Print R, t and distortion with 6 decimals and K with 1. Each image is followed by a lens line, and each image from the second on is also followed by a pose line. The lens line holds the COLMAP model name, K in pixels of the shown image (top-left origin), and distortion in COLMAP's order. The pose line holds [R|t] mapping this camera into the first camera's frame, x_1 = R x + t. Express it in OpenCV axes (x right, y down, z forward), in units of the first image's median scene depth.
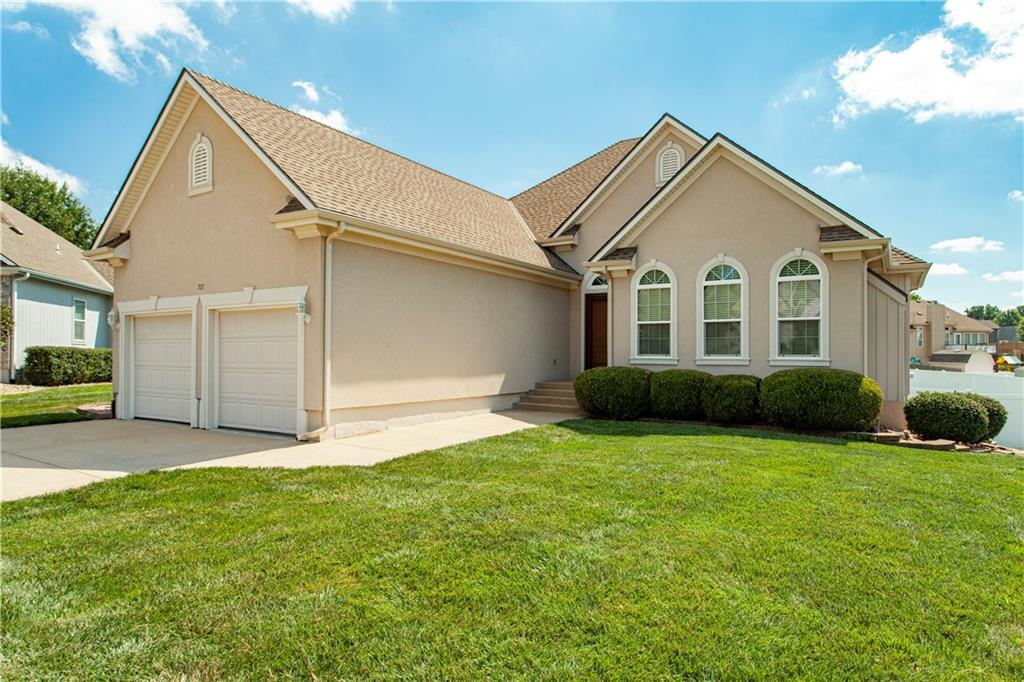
lens RADIAL K [[595.5, 0, 512.0], [0, 595.5, 341.0], [0, 0, 1]] dist [-0.000904, 0.000392]
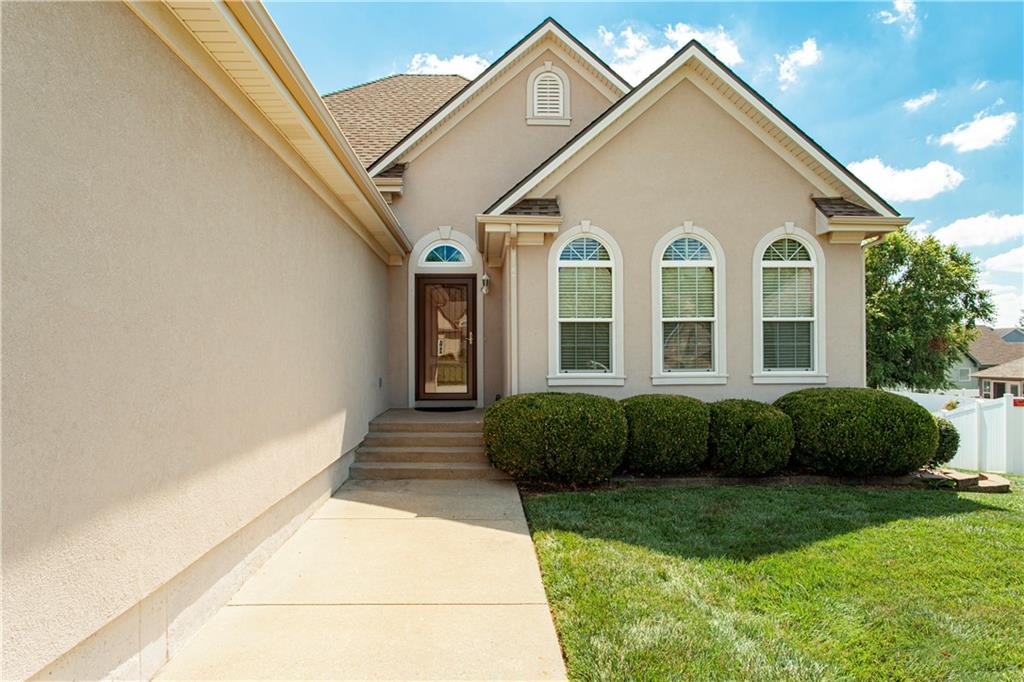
lens RADIAL K [[595.5, 0, 512.0], [0, 595.5, 341.0], [0, 0, 1]] dist [-0.000904, 0.000392]
pose [[0.827454, 0.003909, 0.561520, -0.196426], [-0.002781, 0.999992, -0.002864, -0.007148], [-0.561527, 0.000808, 0.827458, 0.544413]]
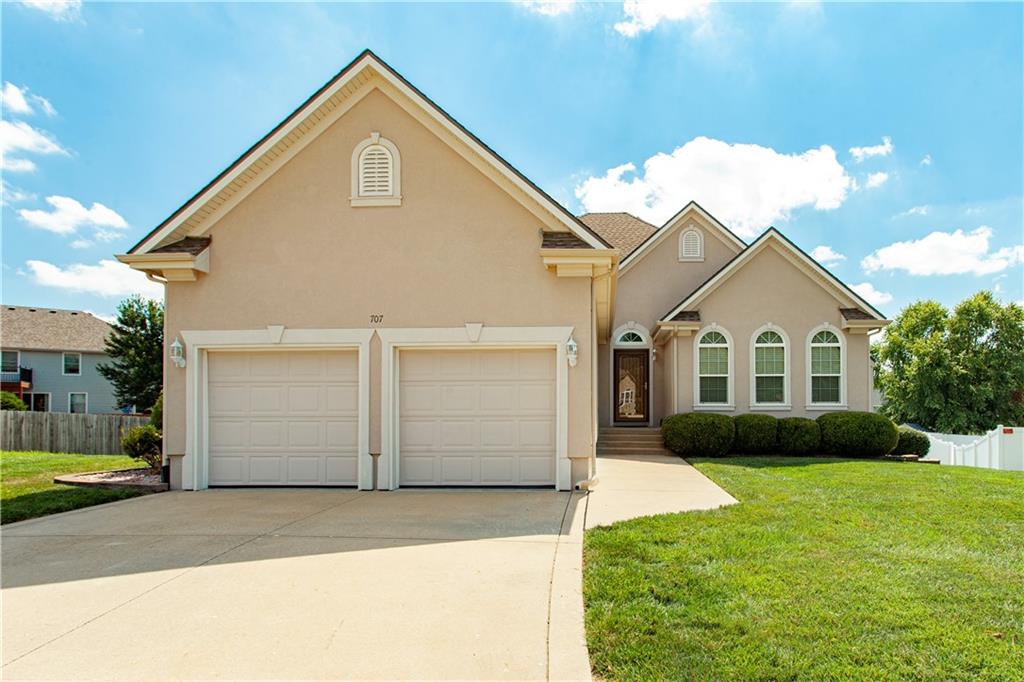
lens RADIAL K [[556.0, 0, 595.7], [0, 556.0, 392.1], [0, 0, 1]] dist [0.002033, 0.000029]
pose [[0.869443, 0.009023, 0.493952, -0.548430], [-0.005741, 0.999950, -0.008161, 0.013207], [-0.494001, 0.004260, 0.869451, 0.153979]]
